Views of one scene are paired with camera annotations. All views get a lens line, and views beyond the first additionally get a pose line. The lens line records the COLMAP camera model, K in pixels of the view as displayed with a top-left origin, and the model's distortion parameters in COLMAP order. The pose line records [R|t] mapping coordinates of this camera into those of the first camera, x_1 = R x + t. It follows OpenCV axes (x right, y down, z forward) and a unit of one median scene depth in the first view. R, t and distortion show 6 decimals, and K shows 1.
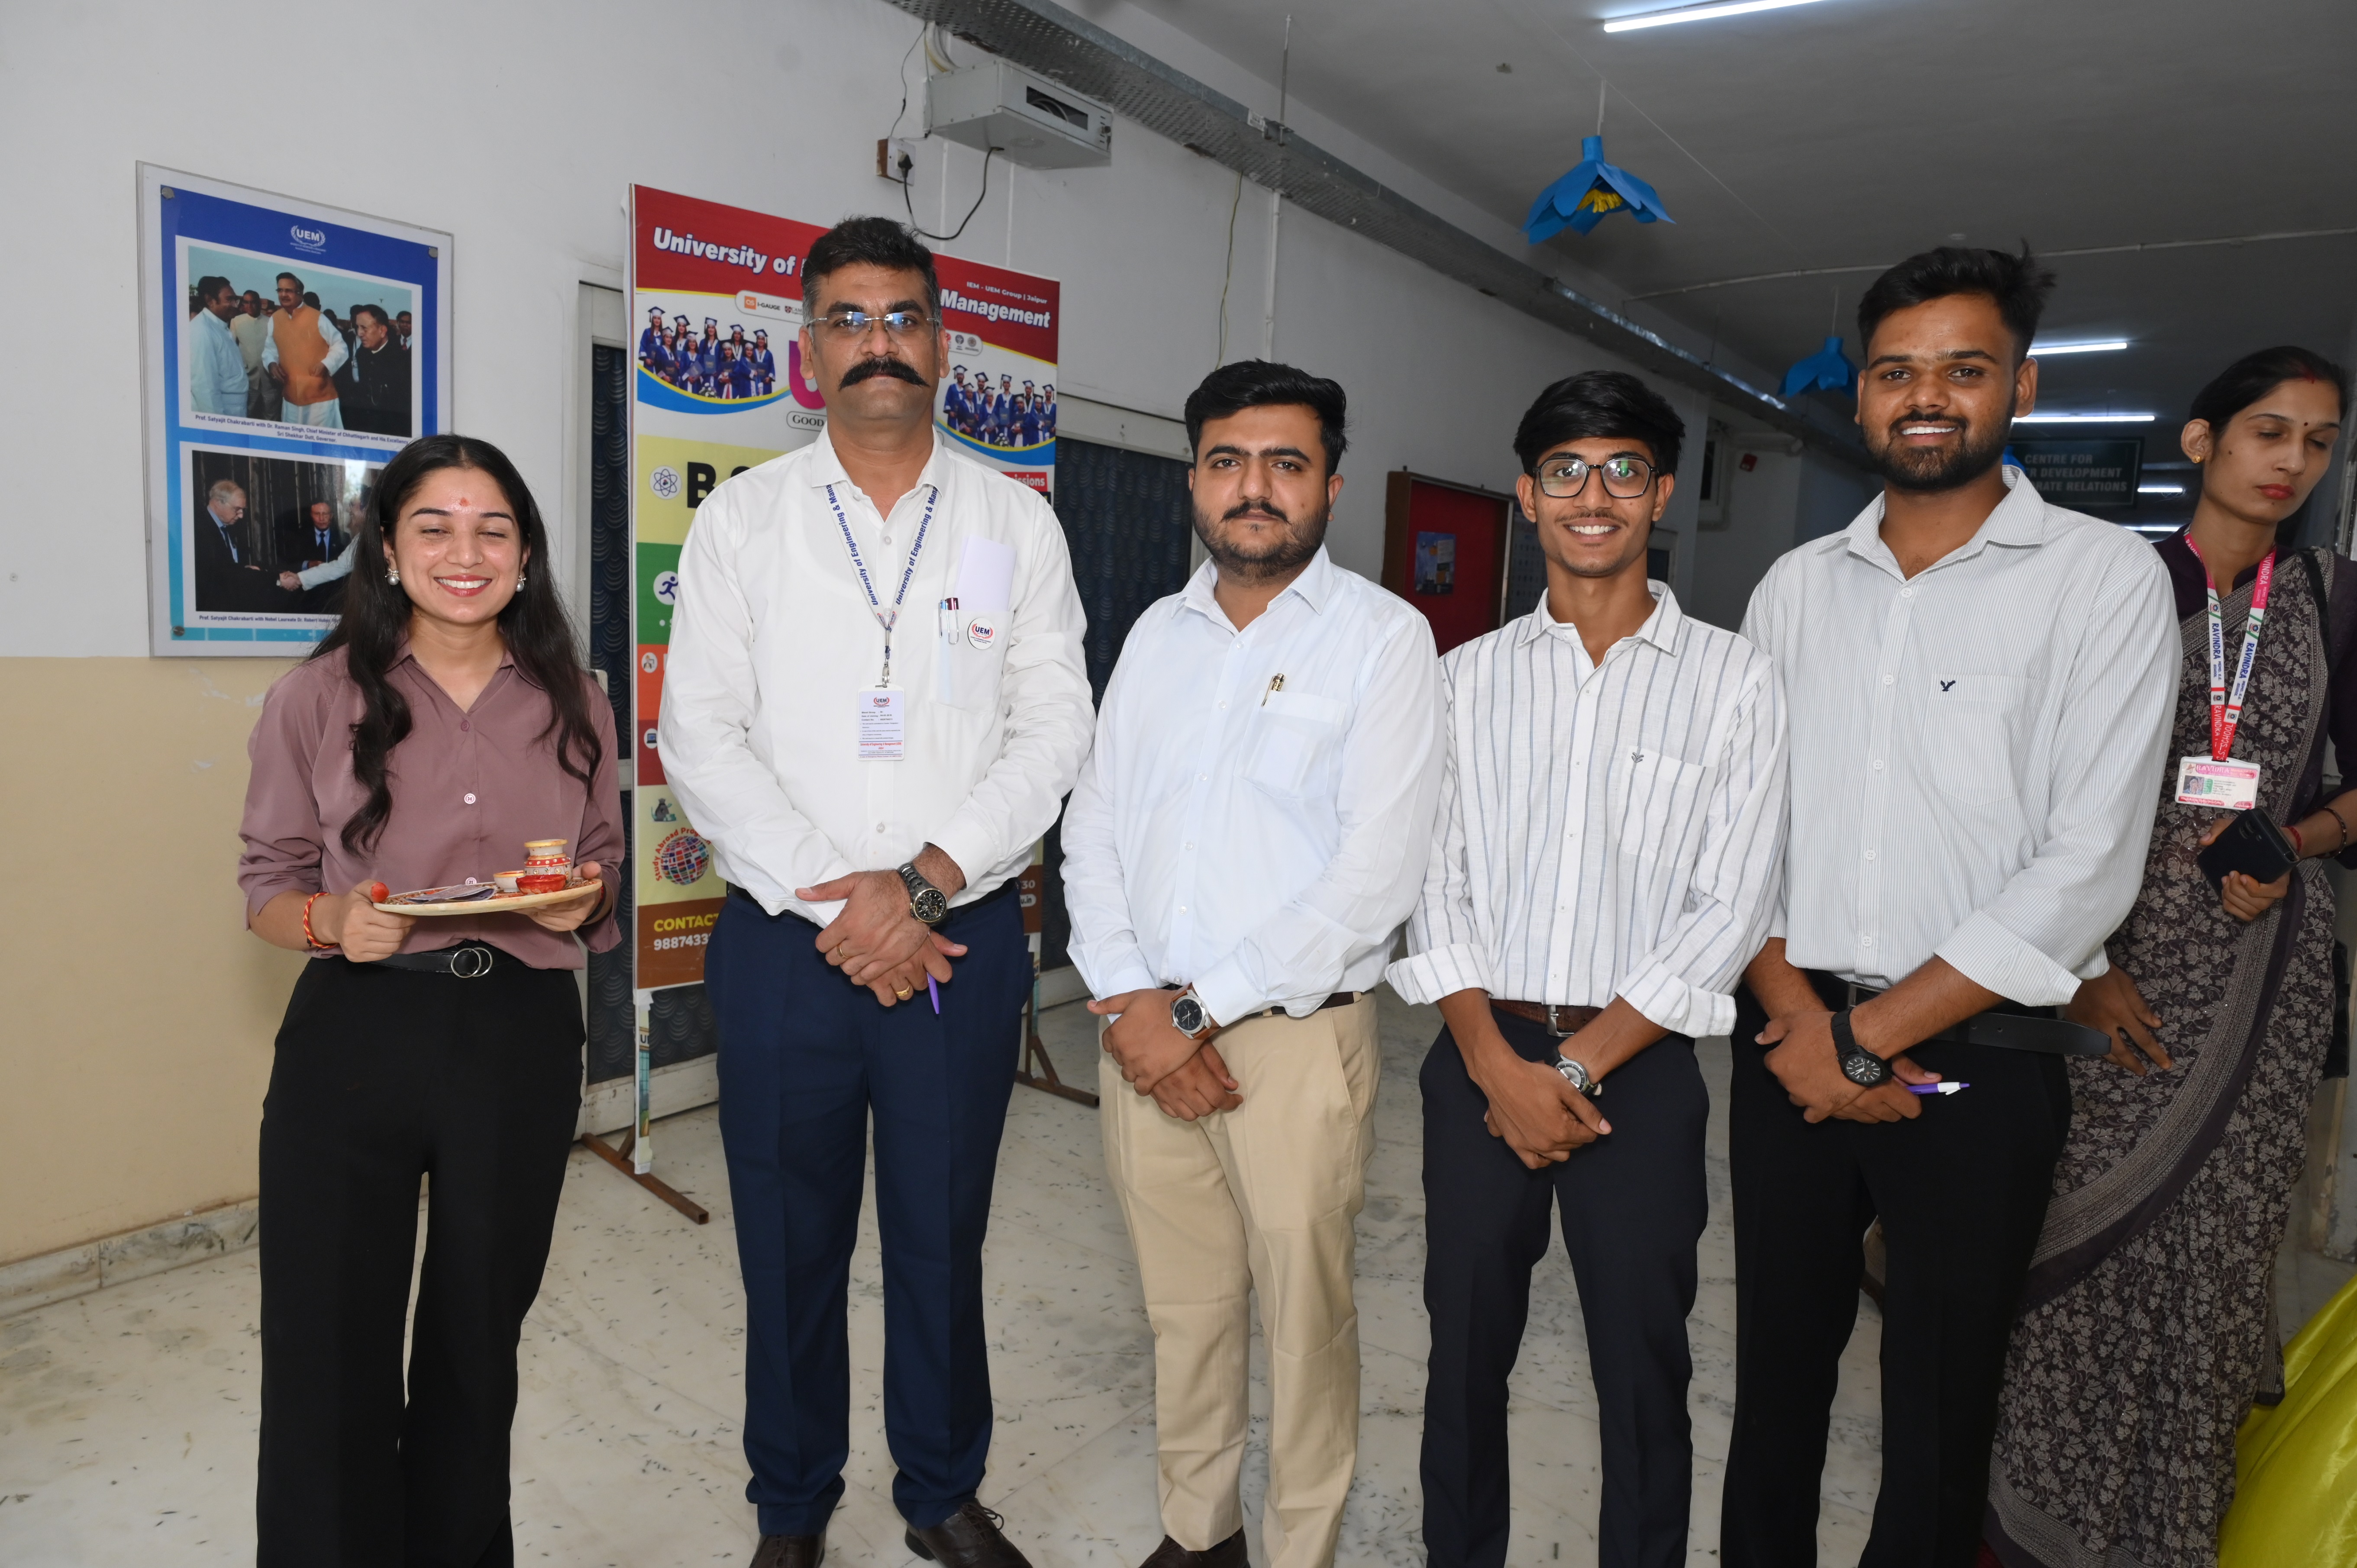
lens RADIAL K [[1564.5, 0, 1177.1], [0, 1564.5, 784.0], [0, 0, 1]] dist [-0.006906, 0.002226]
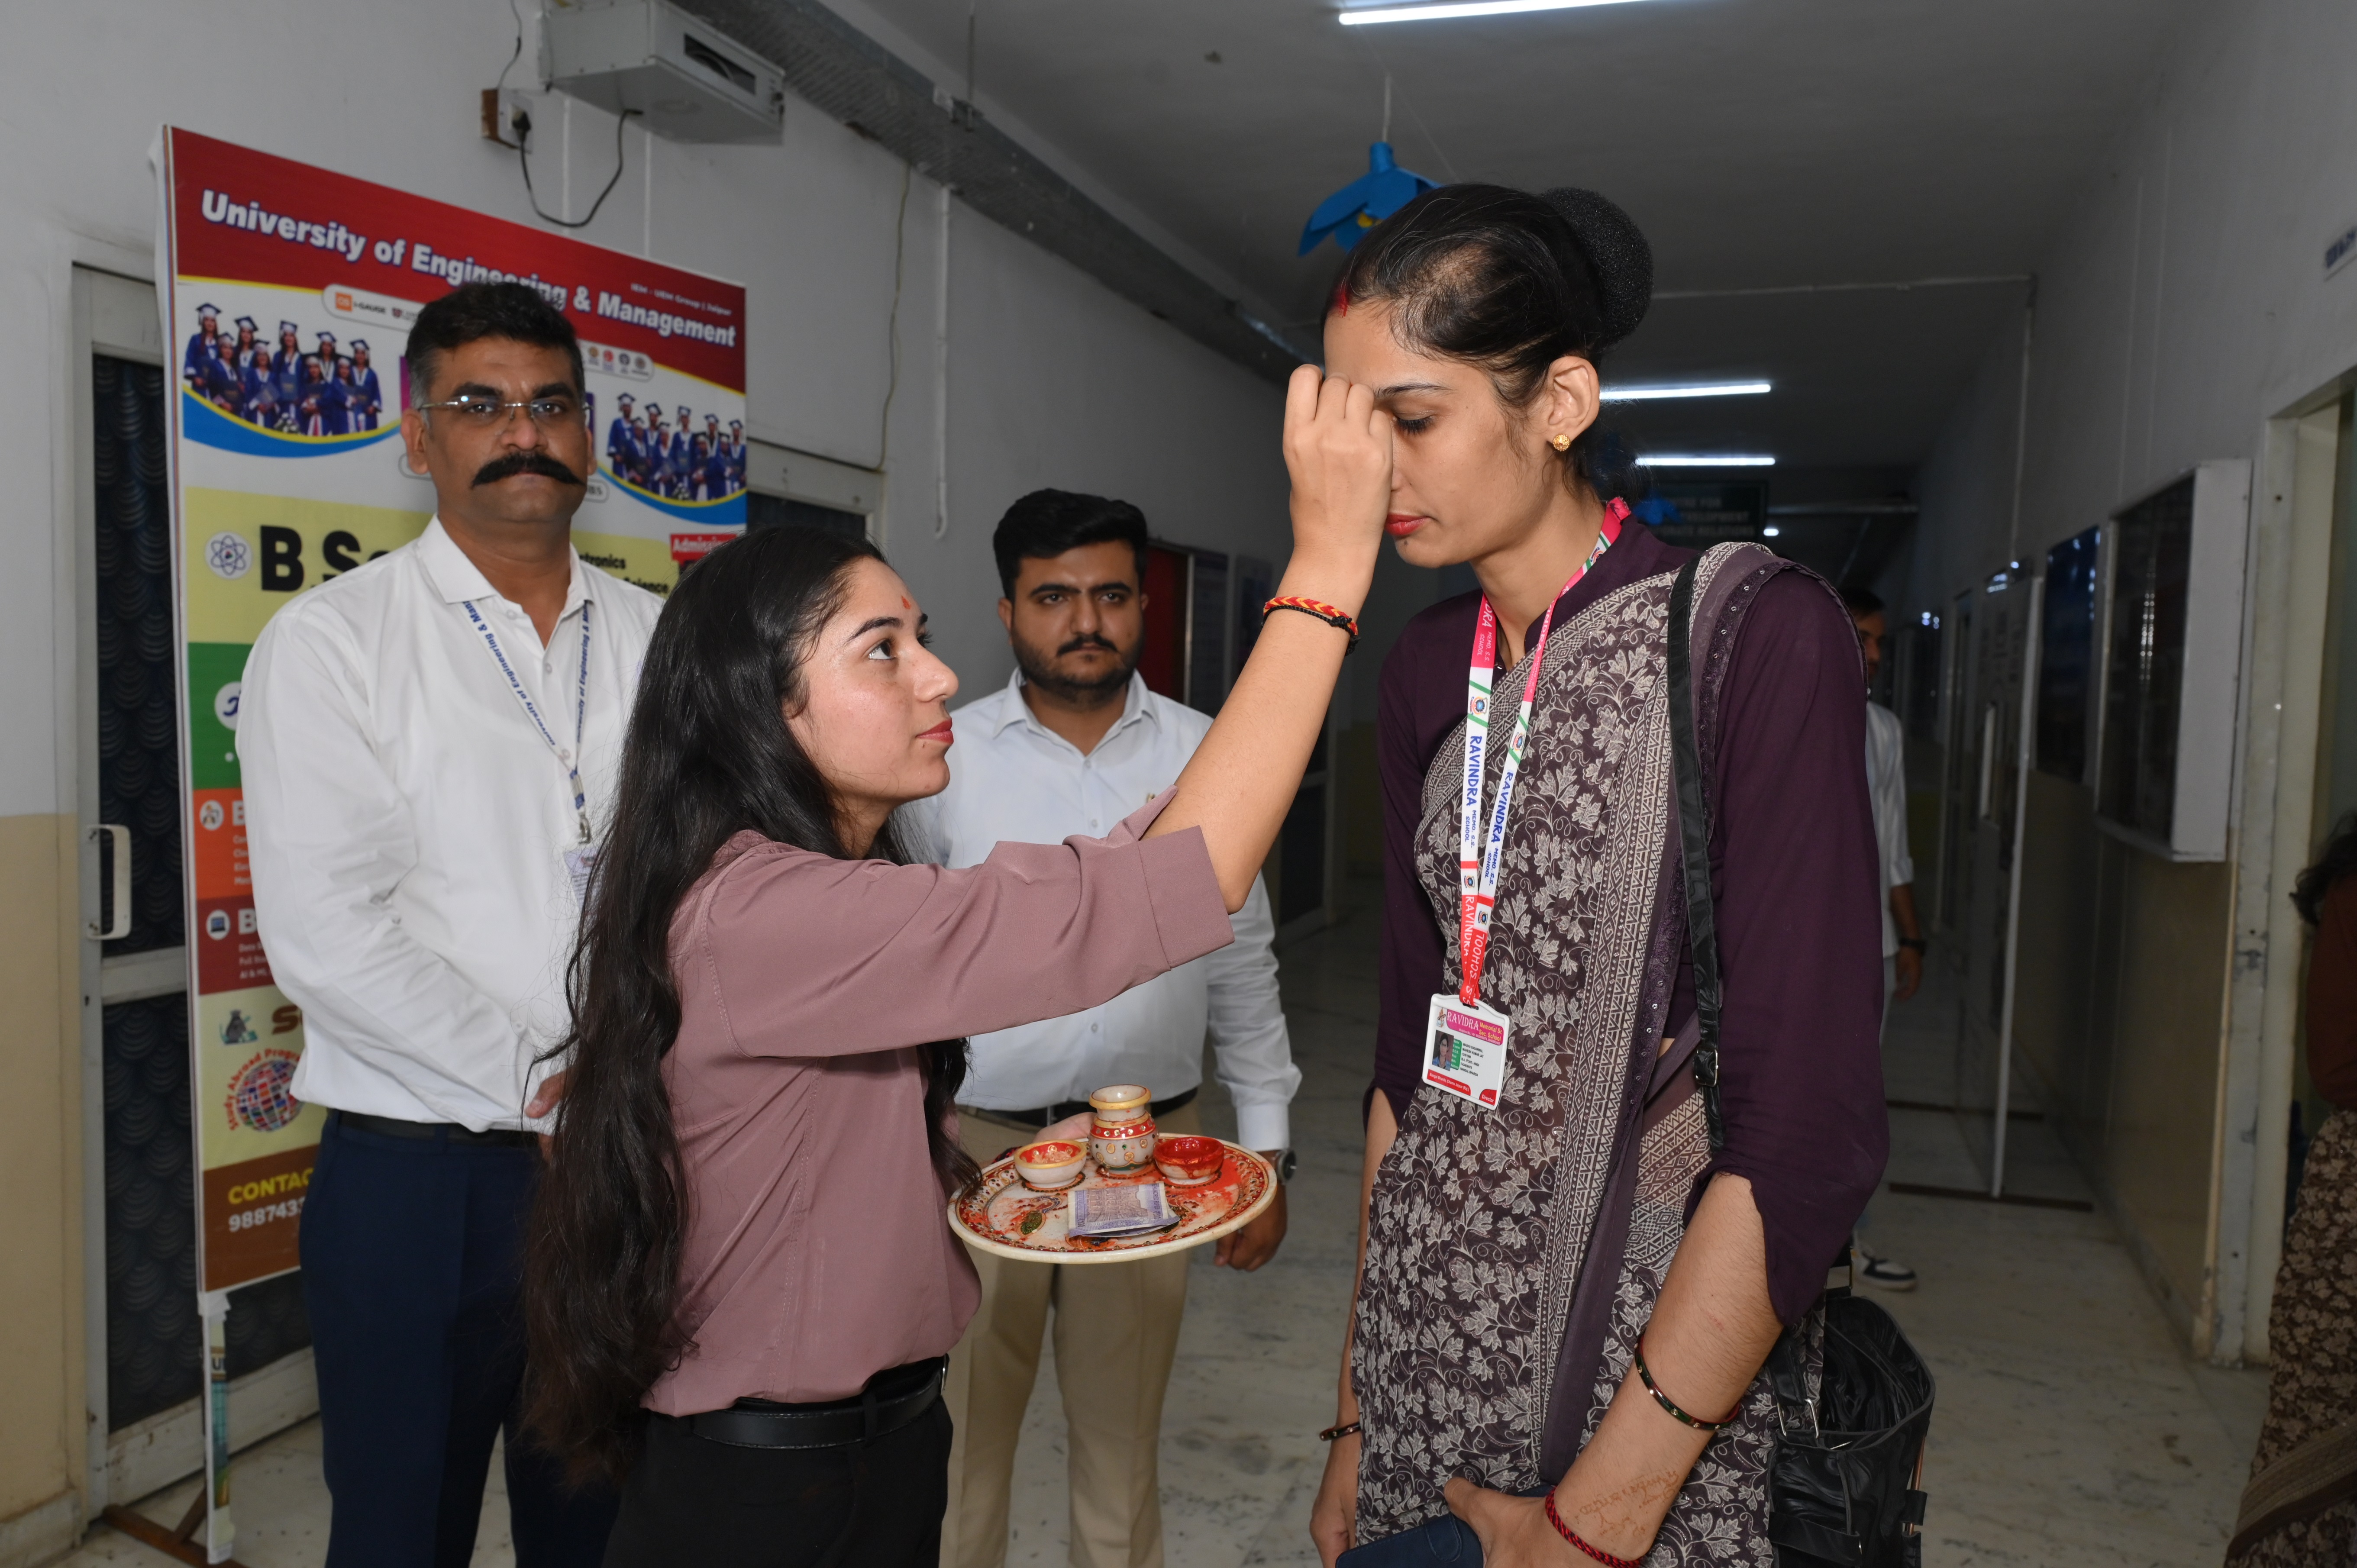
lens RADIAL K [[1772.0, 0, 1182.0], [0, 1772.0, 802.8], [0, 0, 1]] dist [-0.000796, 0.005270]
pose [[0.961596, -0.043345, 0.271025, -0.132768], [0.052108, 0.998323, -0.025219, -0.039725], [-0.269477, 0.038373, 0.962242, 0.127997]]
